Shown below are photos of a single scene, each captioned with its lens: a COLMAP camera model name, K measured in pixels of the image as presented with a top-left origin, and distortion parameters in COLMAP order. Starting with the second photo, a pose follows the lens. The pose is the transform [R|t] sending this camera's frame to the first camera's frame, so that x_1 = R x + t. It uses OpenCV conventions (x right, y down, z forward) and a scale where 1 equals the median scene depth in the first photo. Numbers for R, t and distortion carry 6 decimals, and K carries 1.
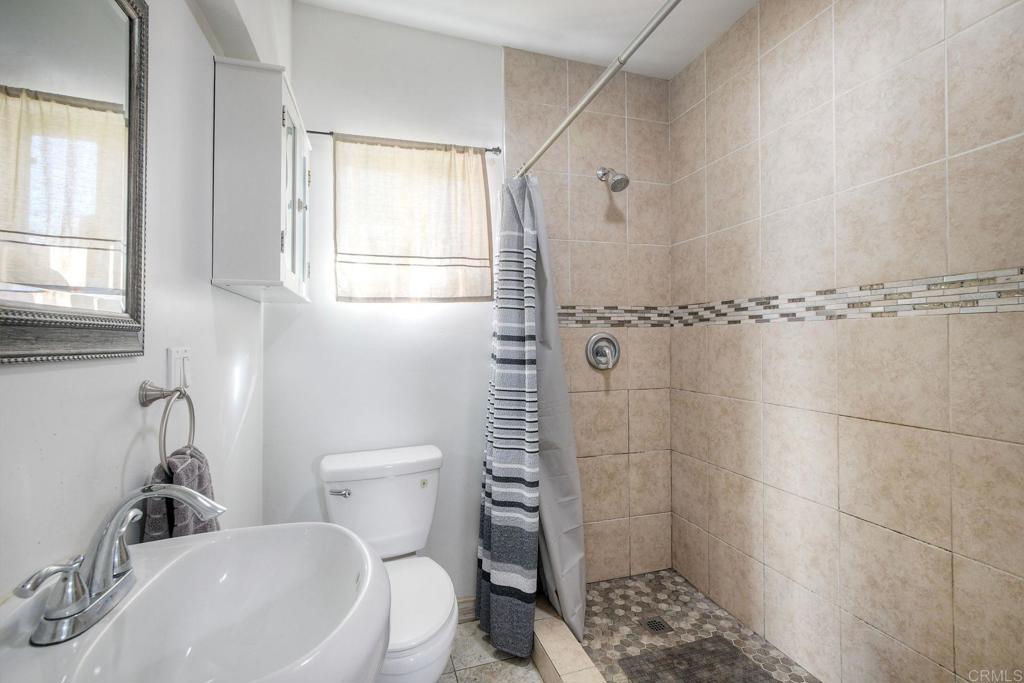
lens RADIAL K [[456.4, 0, 517.6], [0, 456.4, 338.0], [0, 0, 1]] dist [0.002450, -0.000215]
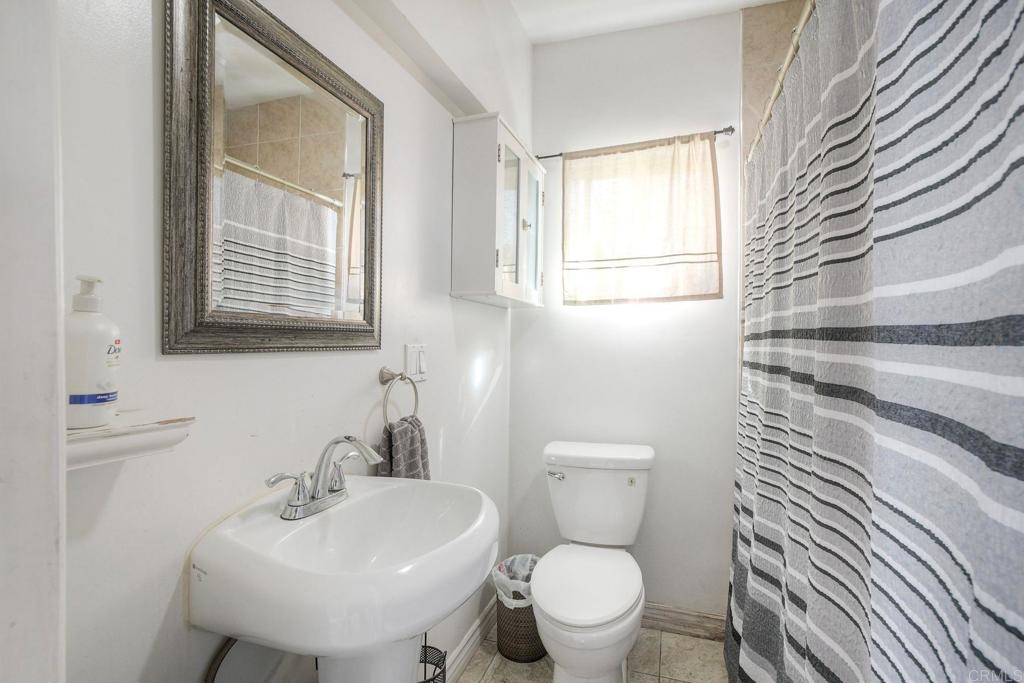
lens RADIAL K [[456.4, 0, 533.1], [0, 456.4, 347.3], [0, 0, 1]] dist [0.002450, -0.000215]
pose [[0.820192, 0.016780, -0.571843, 0.181511], [-0.006050, 0.999768, 0.020660, -0.000019], [0.572057, -0.013486, 0.820103, 0.041638]]
